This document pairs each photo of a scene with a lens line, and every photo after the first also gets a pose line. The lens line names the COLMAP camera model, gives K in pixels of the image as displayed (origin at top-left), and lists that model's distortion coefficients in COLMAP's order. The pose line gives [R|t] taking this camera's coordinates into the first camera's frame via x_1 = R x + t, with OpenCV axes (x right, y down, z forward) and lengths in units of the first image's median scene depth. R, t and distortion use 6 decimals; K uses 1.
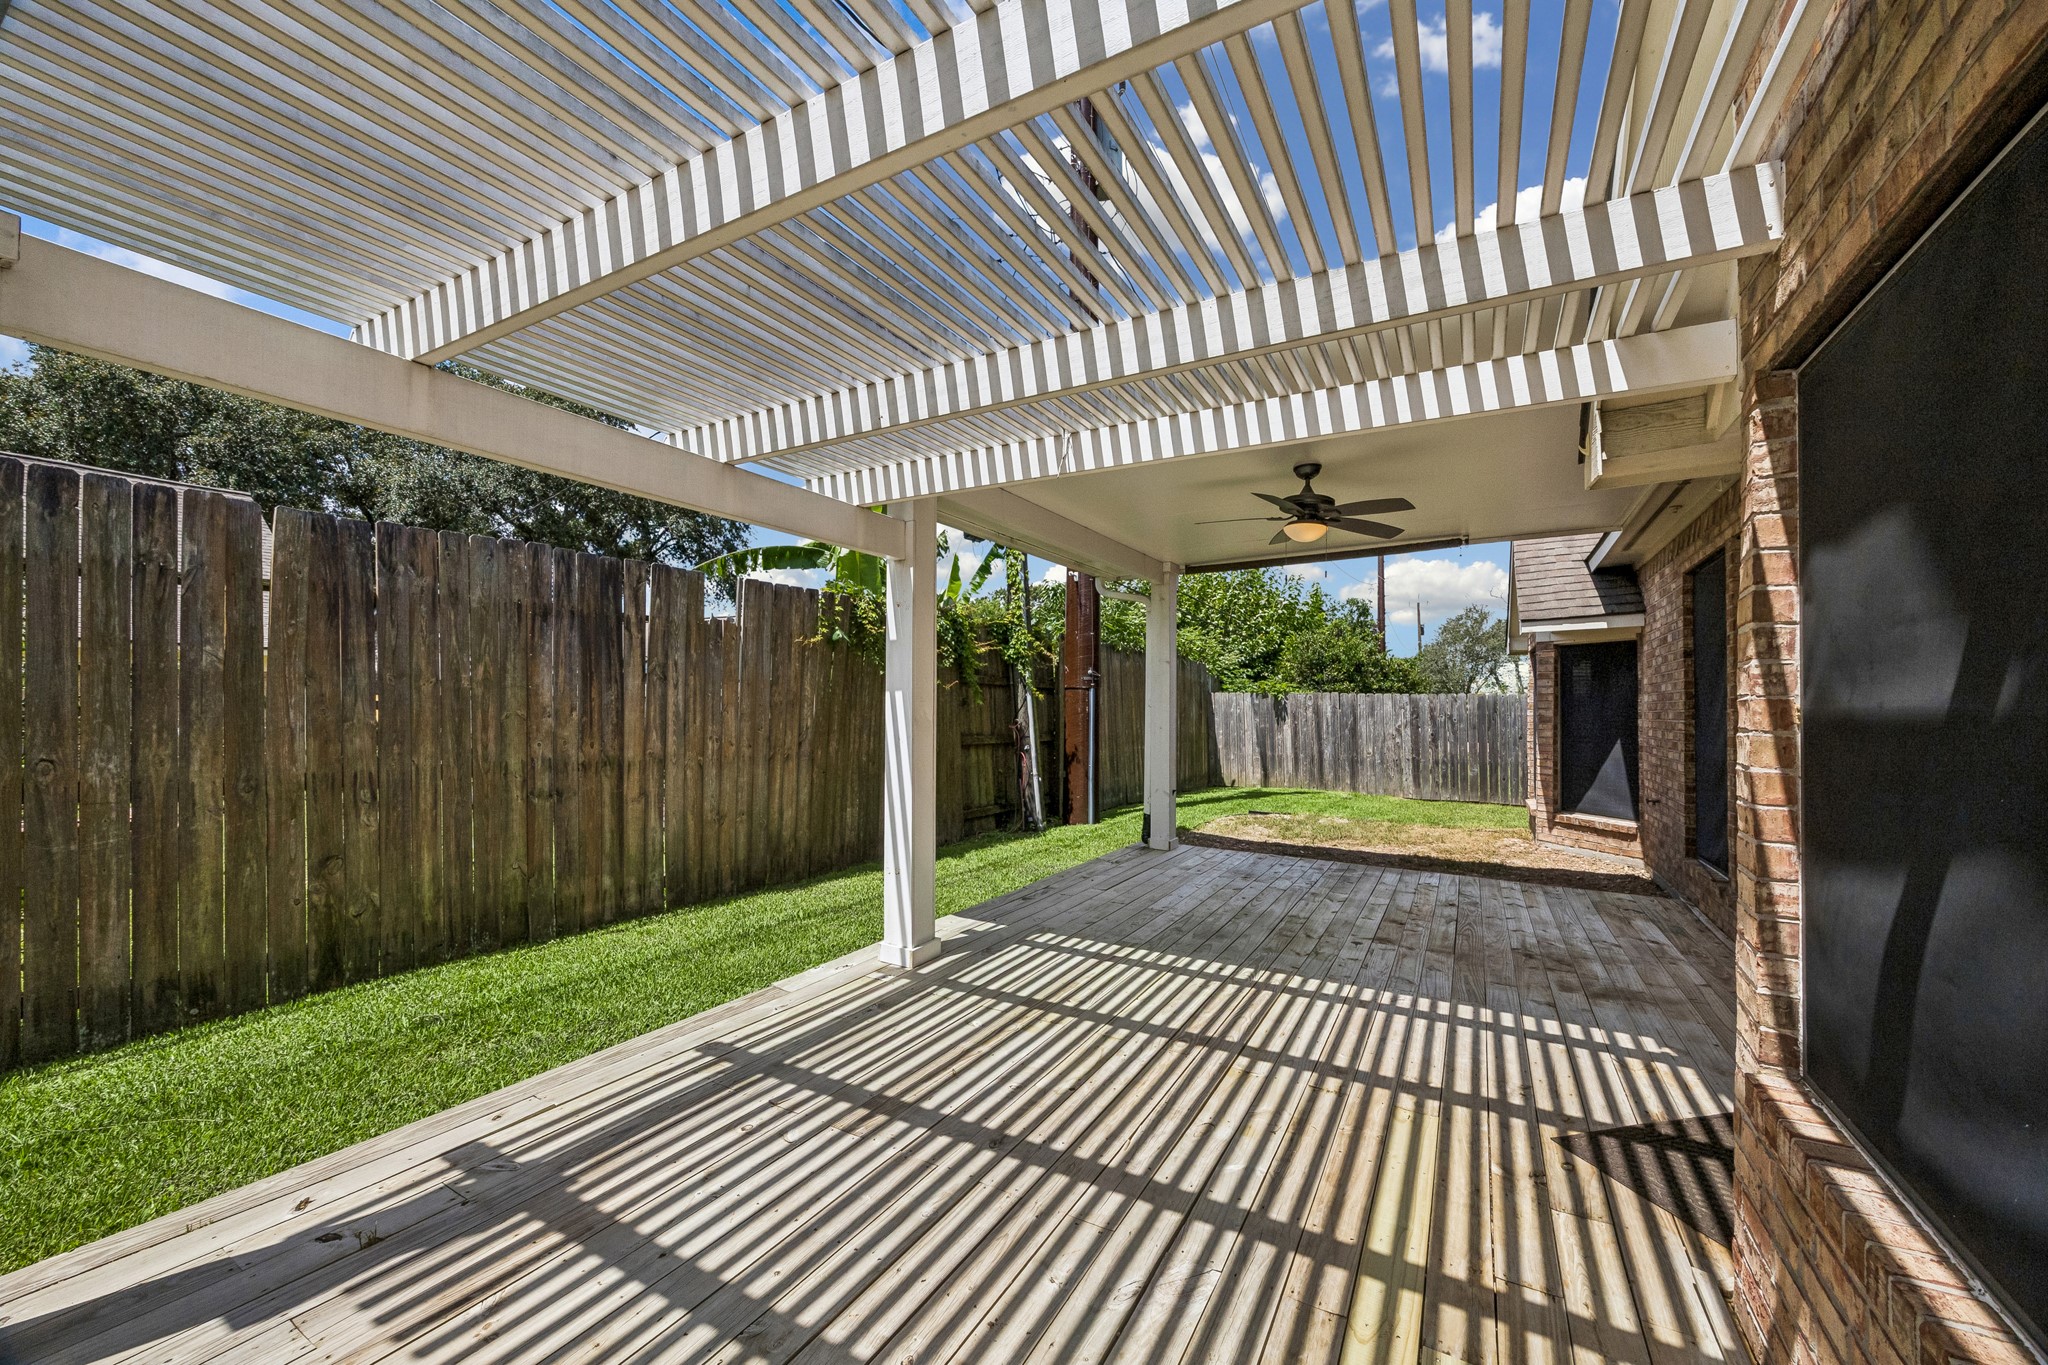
lens RADIAL K [[783.9, 0, 1037.8], [0, 783.9, 703.5], [0, 0, 1]] dist [-0.004188, 0.000031]
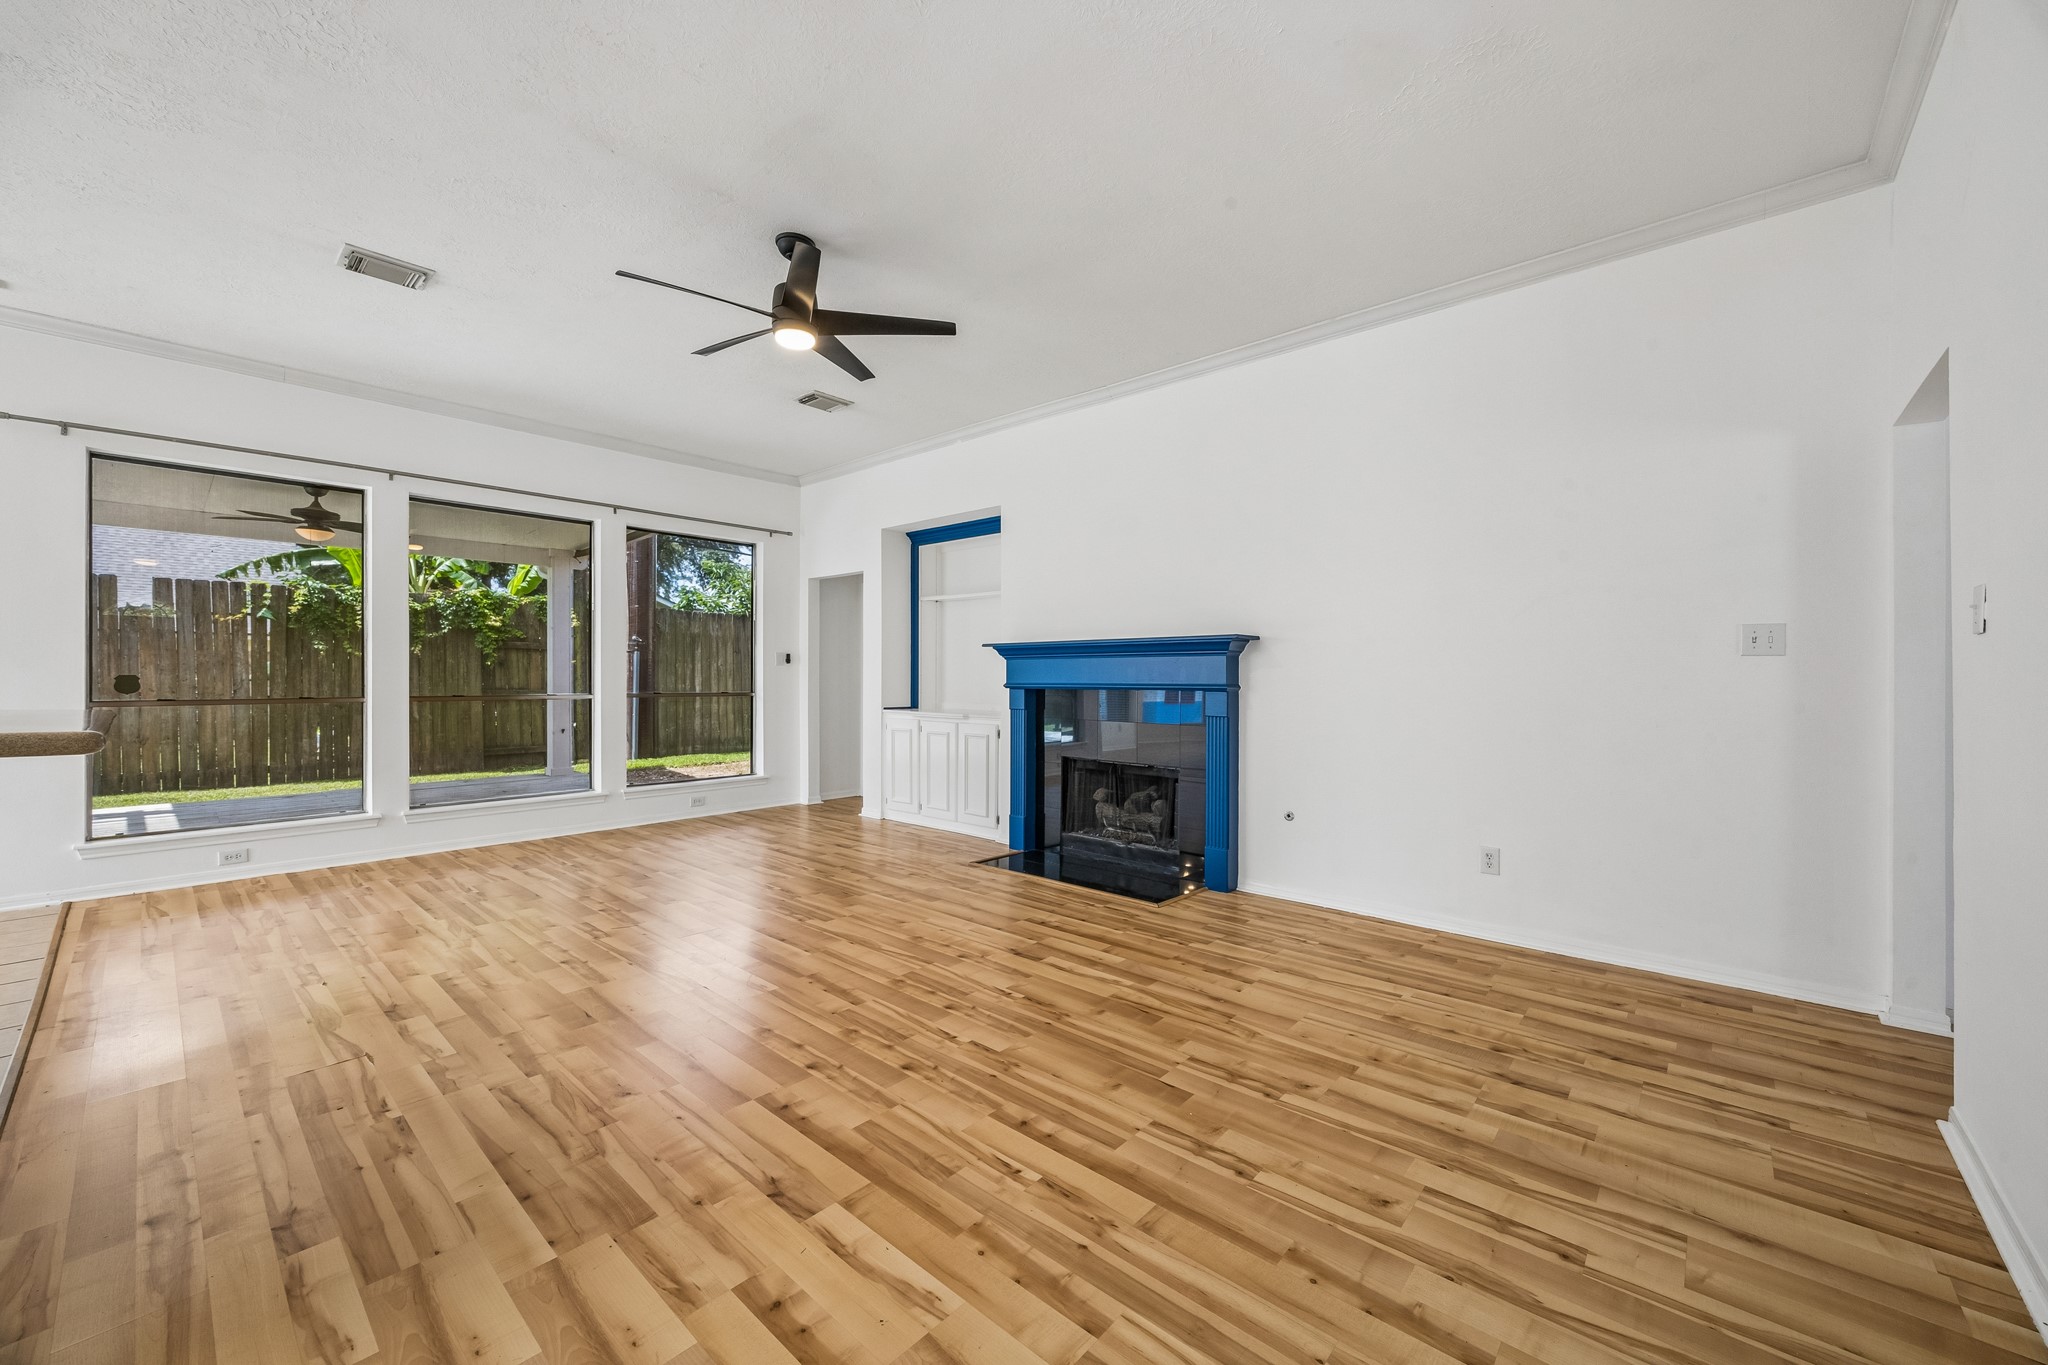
lens RADIAL K [[783.9, 0, 1033.5], [0, 783.9, 681.5], [0, 0, 1]] dist [-0.004188, 0.000031]
pose [[0.979197, -0.008655, -0.202729, 1.908305], [0.010139, 0.999929, 0.006285, 0.053589], [0.202660, -0.008210, 0.979215, -0.127259]]
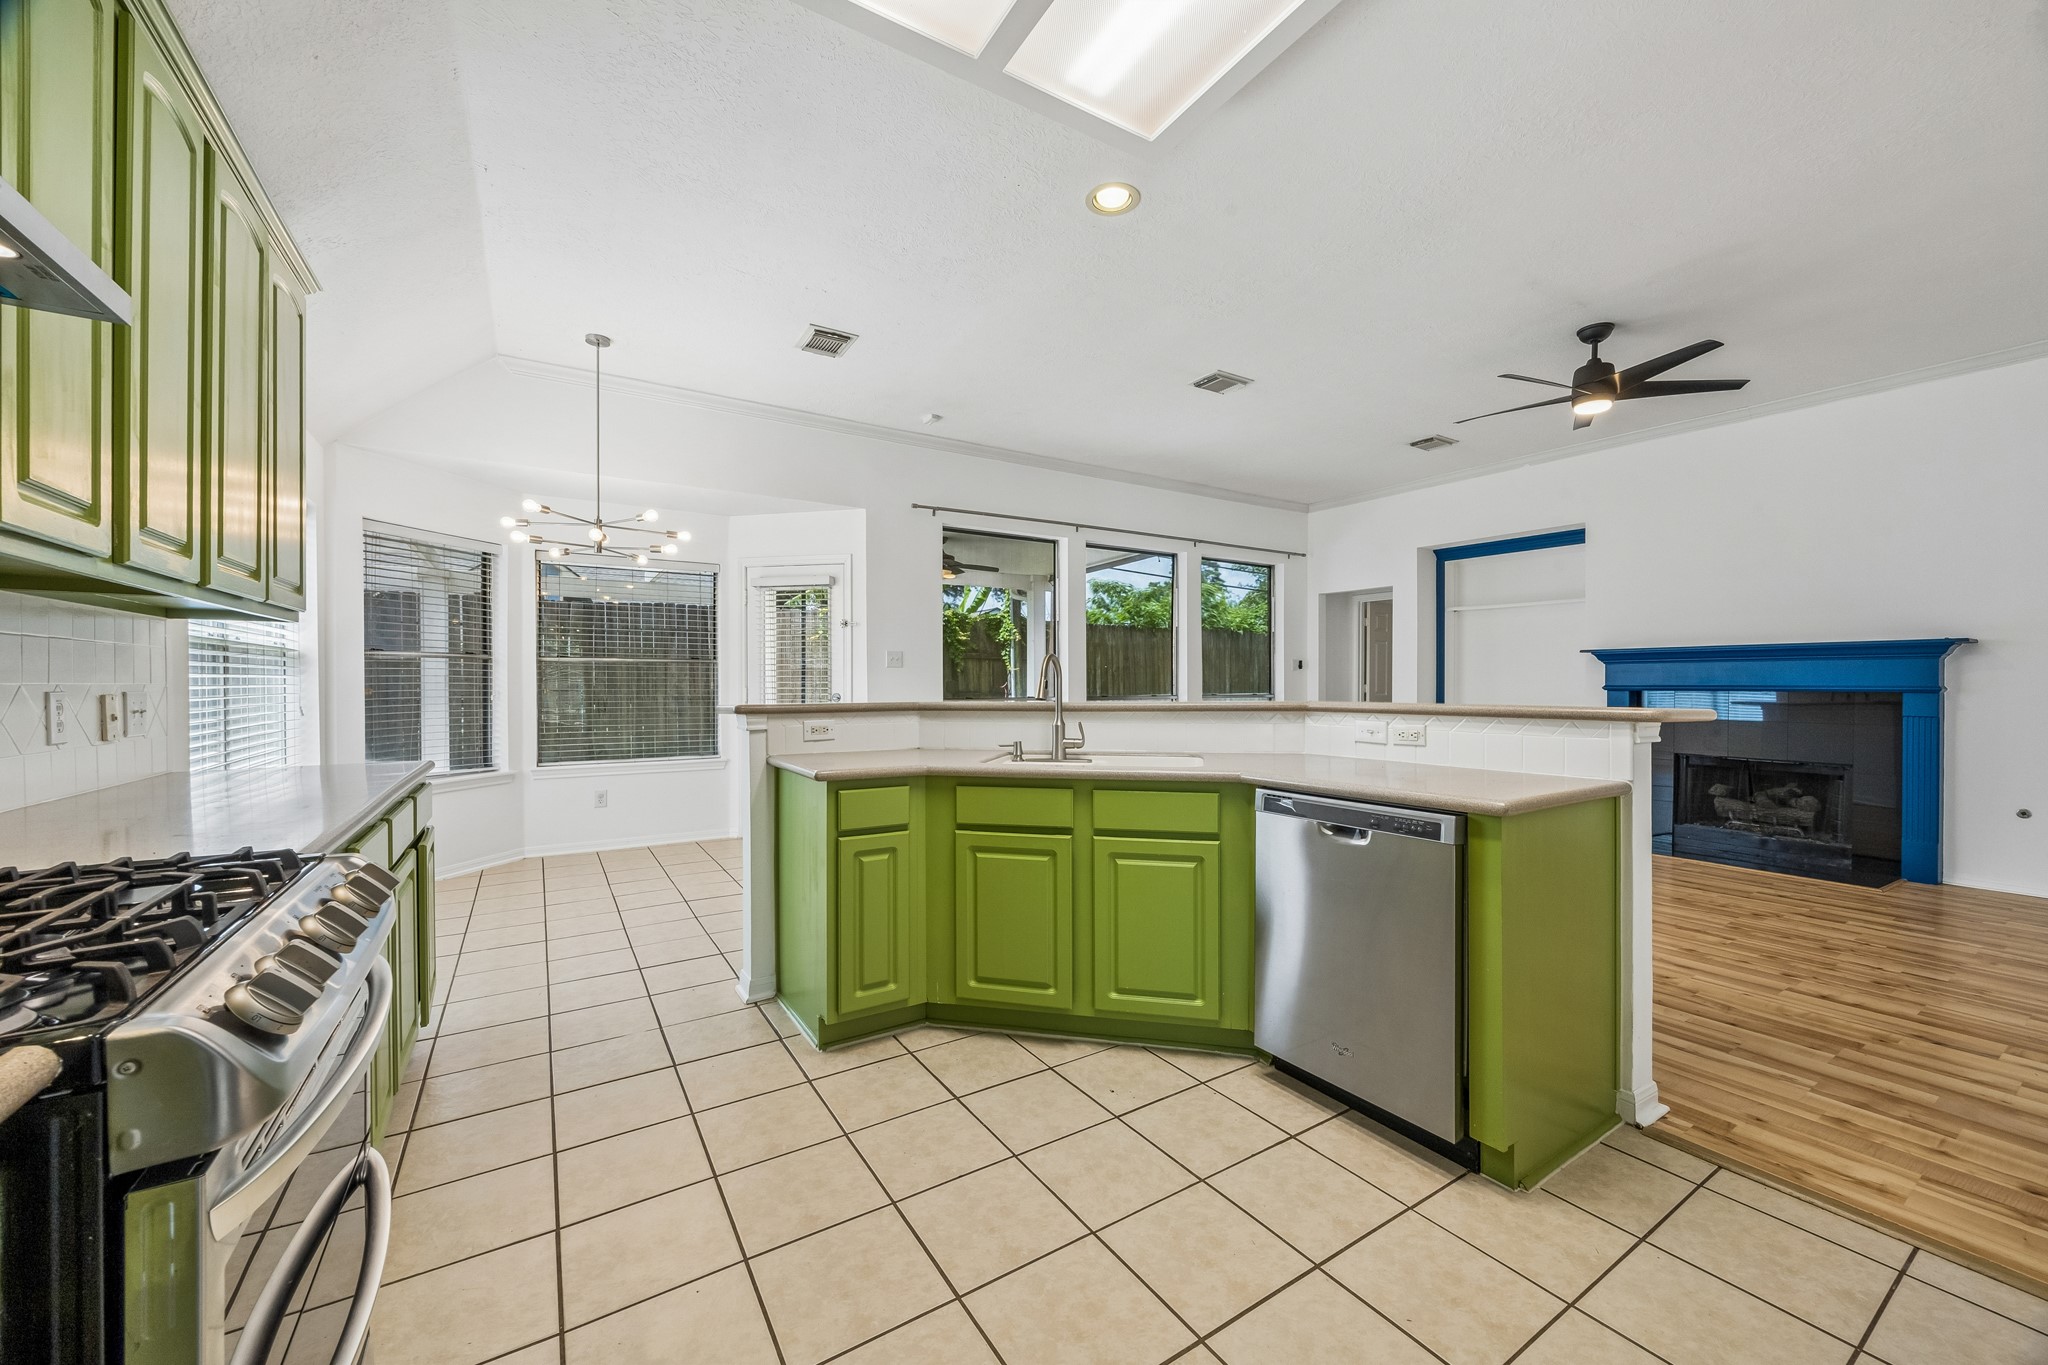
lens RADIAL K [[783.9, 0, 1033.0], [0, 783.9, 686.9], [0, 0, 1]] dist [-0.004188, 0.000031]
pose [[0.884697, -0.010311, -0.466052, 1.409348], [0.013943, 0.999893, 0.004347, 0.046878], [0.465957, -0.010343, 0.884747, -0.545187]]
